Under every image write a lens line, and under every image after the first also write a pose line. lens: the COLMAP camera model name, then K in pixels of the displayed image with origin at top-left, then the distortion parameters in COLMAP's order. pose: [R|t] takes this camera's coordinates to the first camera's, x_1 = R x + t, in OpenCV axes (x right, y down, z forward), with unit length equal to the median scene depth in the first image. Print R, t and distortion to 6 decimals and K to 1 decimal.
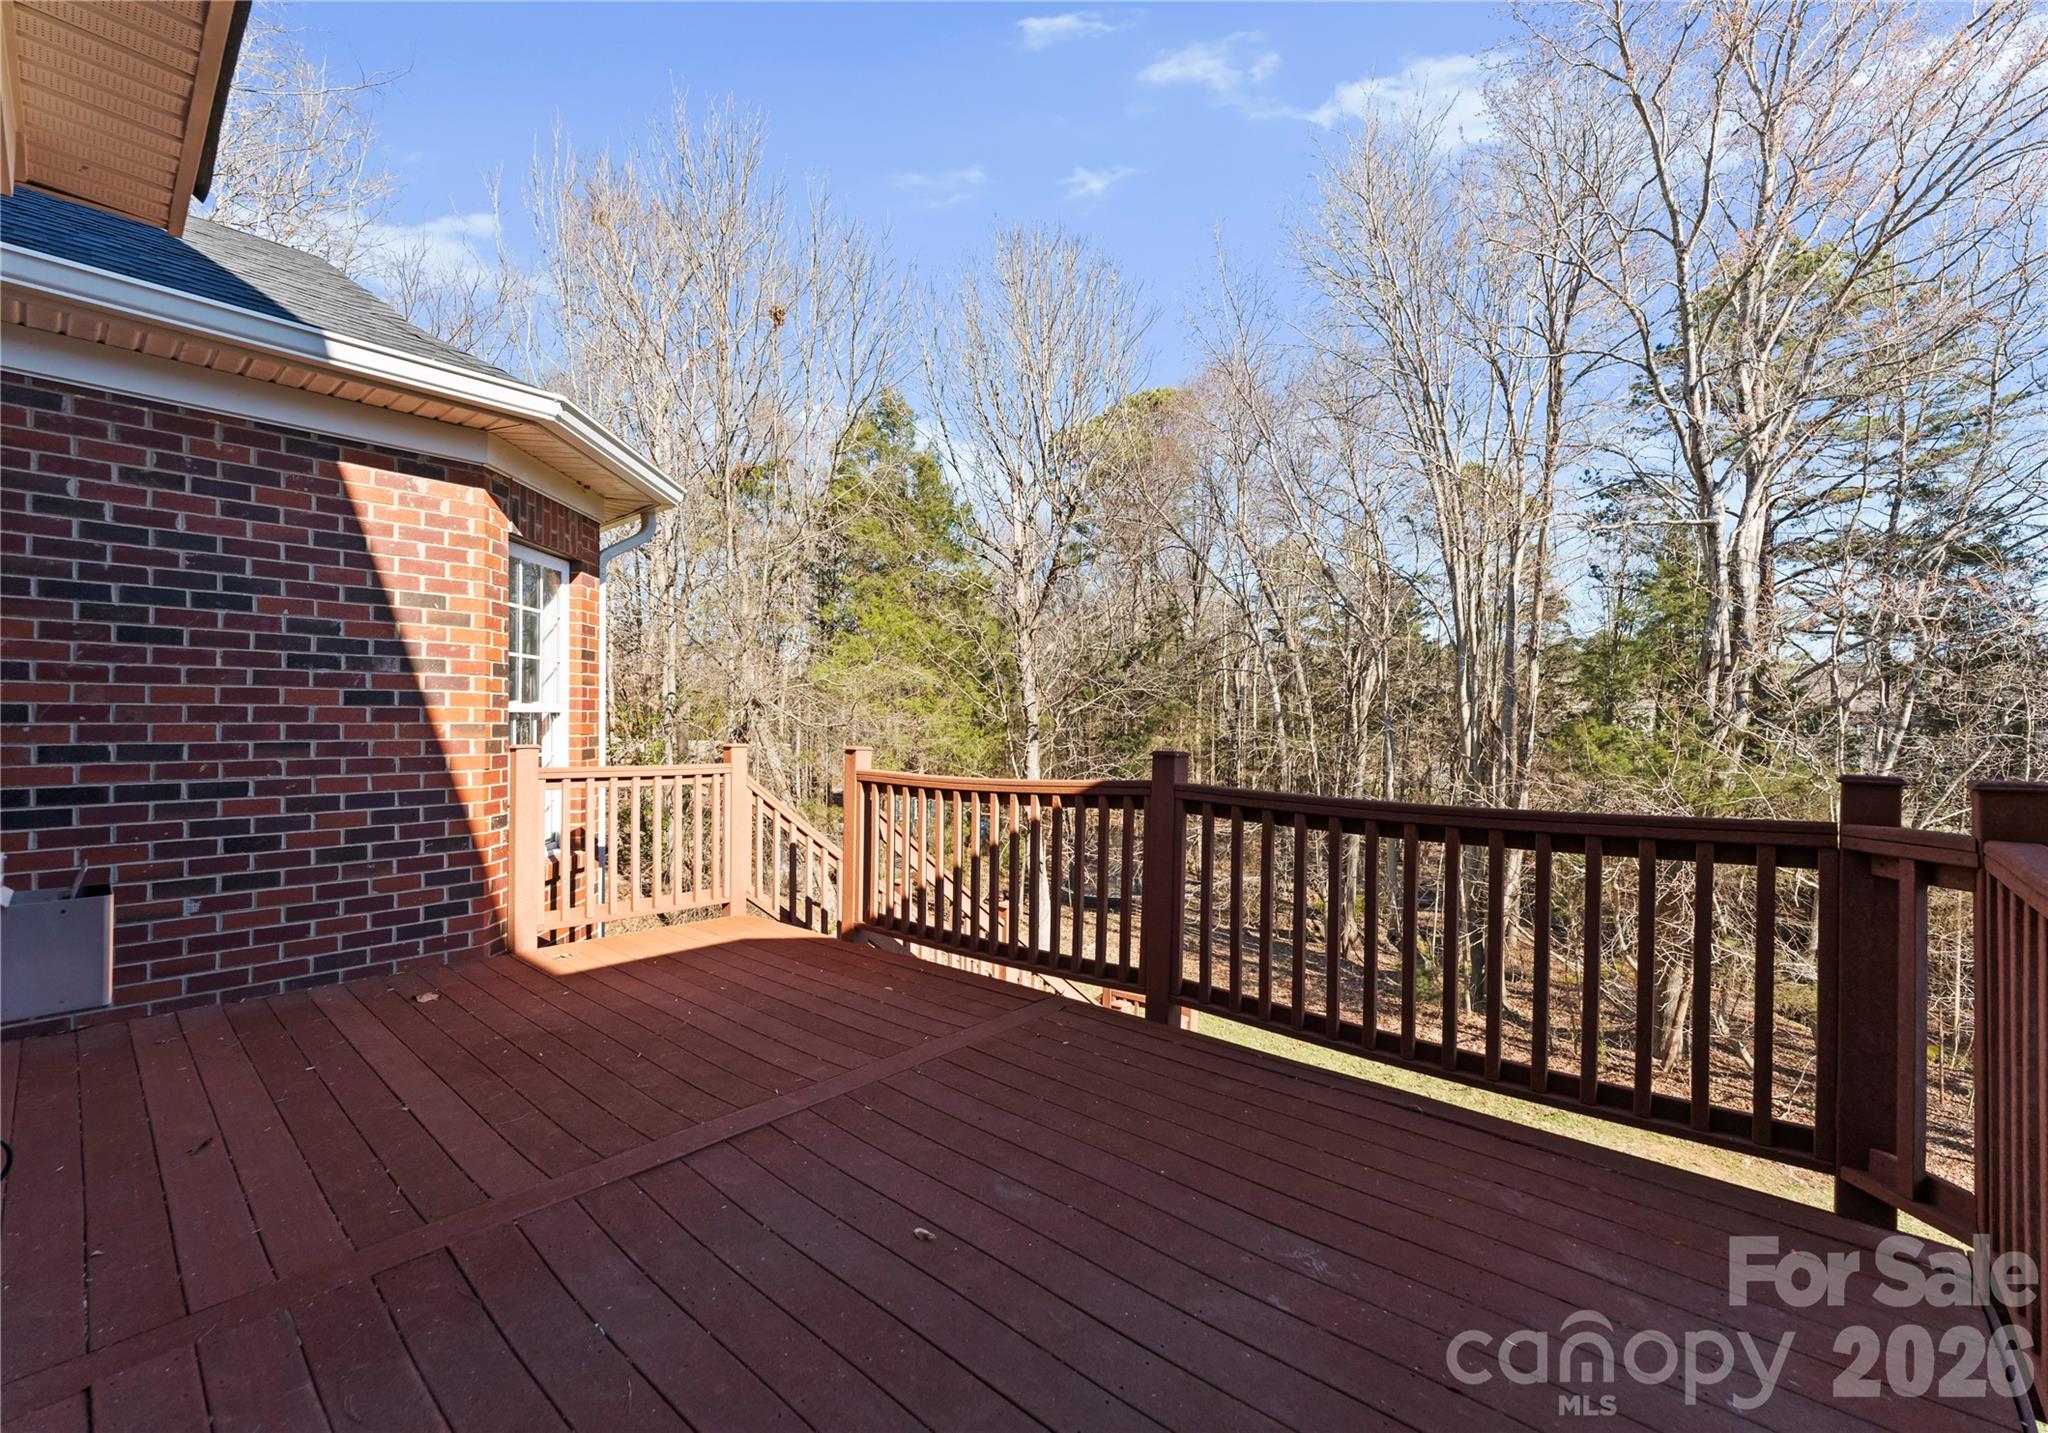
lens RADIAL K [[861.2, 0, 1026.4], [0, 861.2, 728.6], [0, 0, 1]] dist [0.000664, 0.000047]
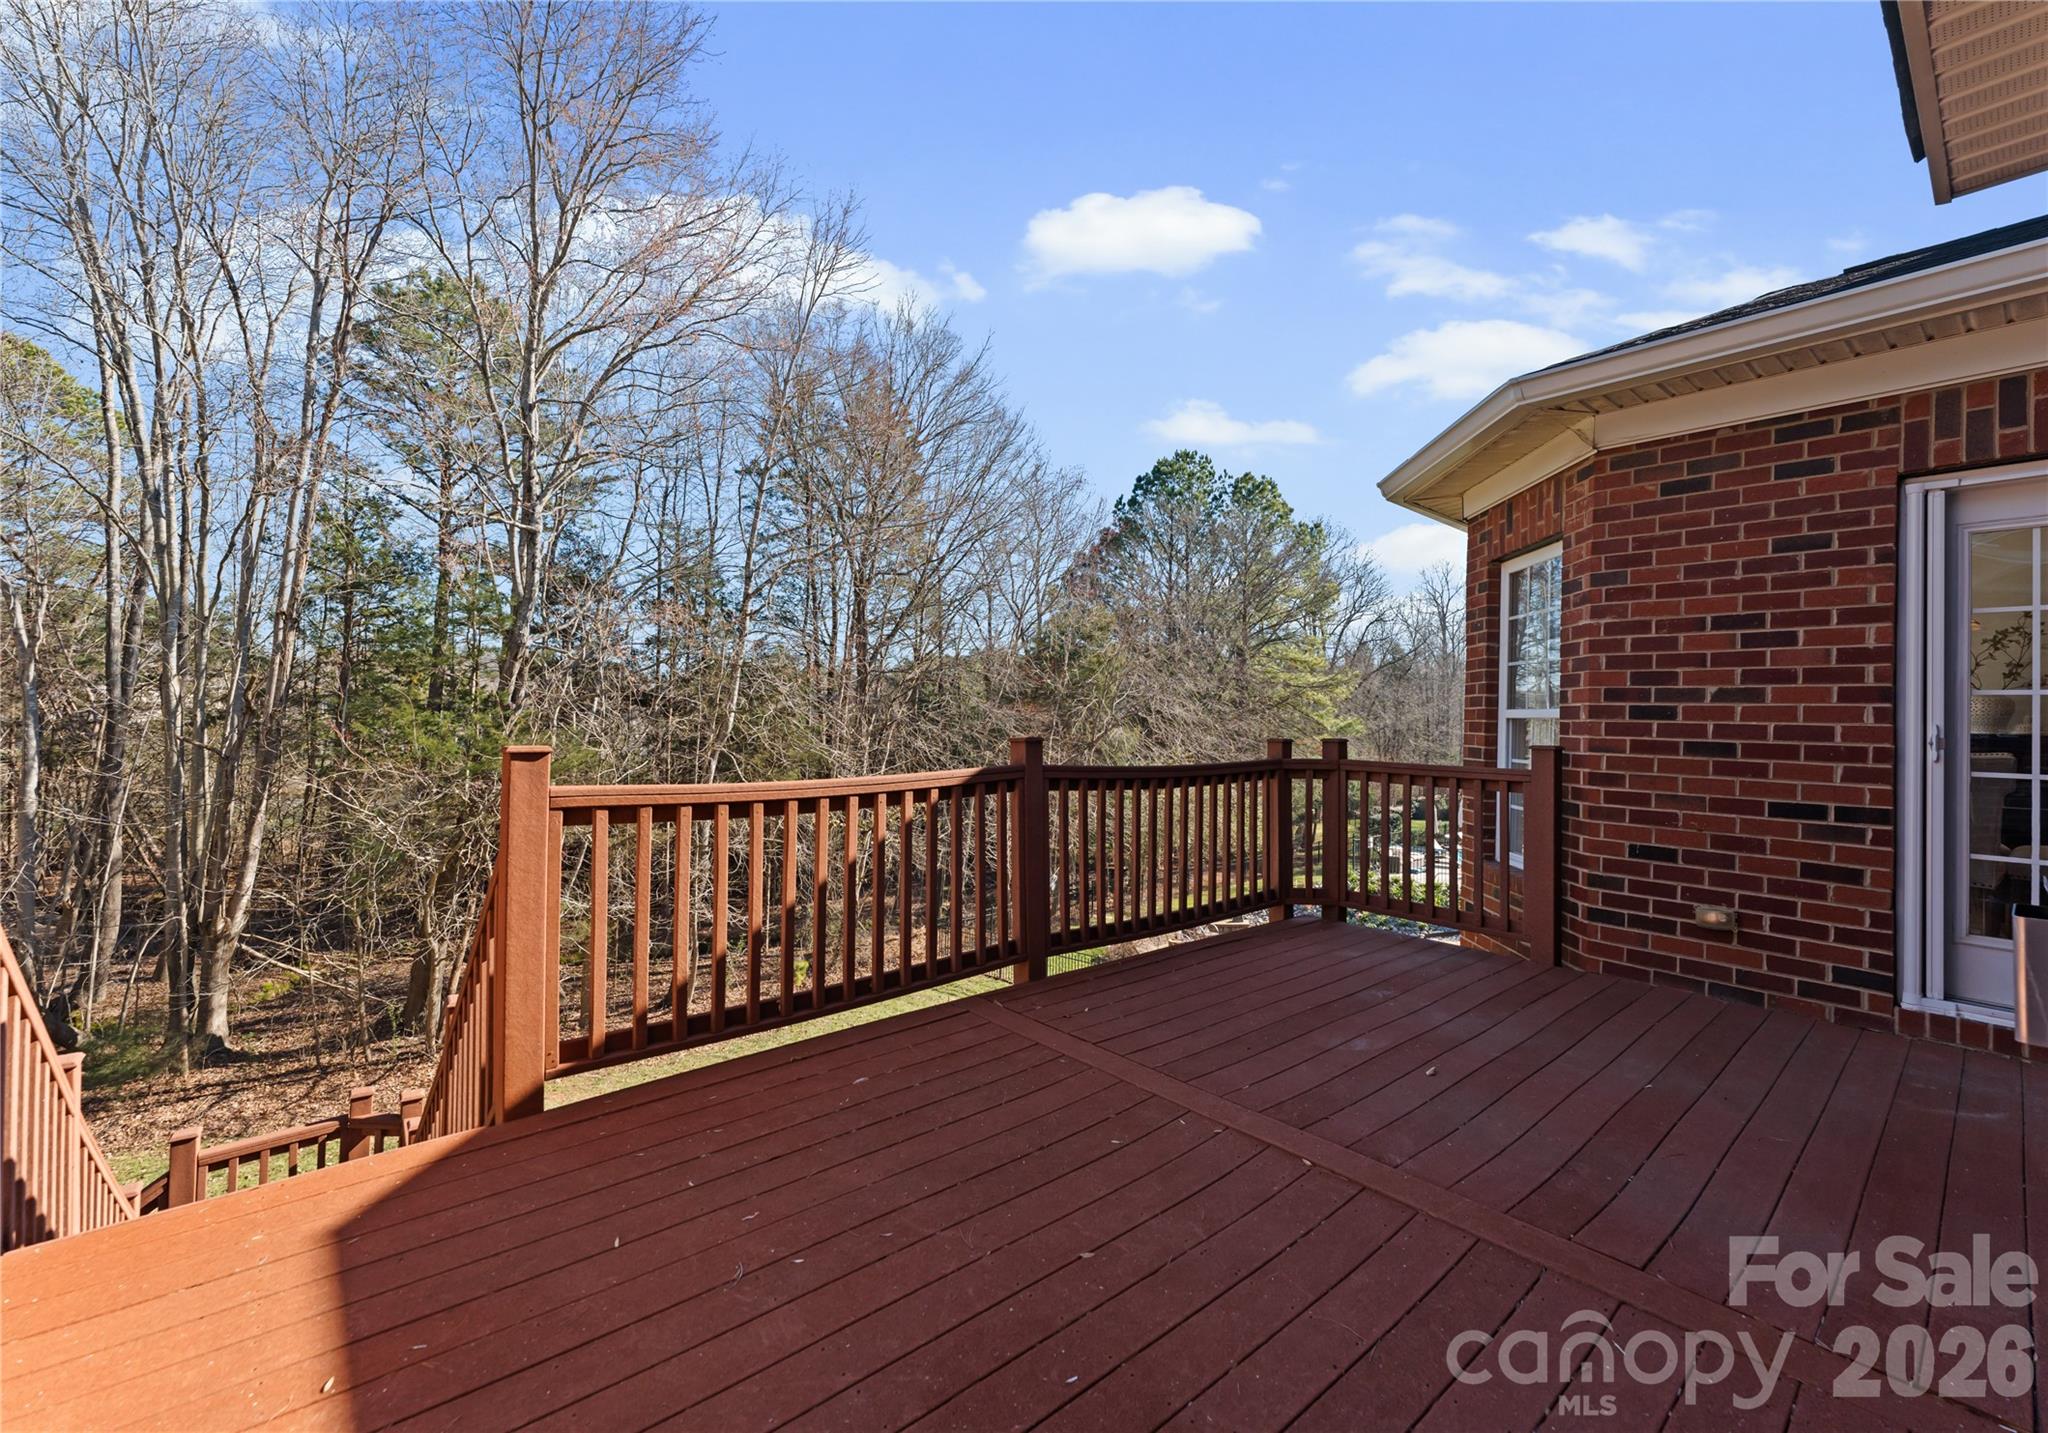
lens RADIAL K [[861.2, 0, 1025.4], [0, 861.2, 709.4], [0, 0, 1]] dist [0.000664, 0.000047]
pose [[0.129257, 0.008088, 0.991578, -0.913645], [-0.005730, 0.999956, -0.007410, -0.001503], [-0.991595, -0.004724, 0.129297, 0.830957]]
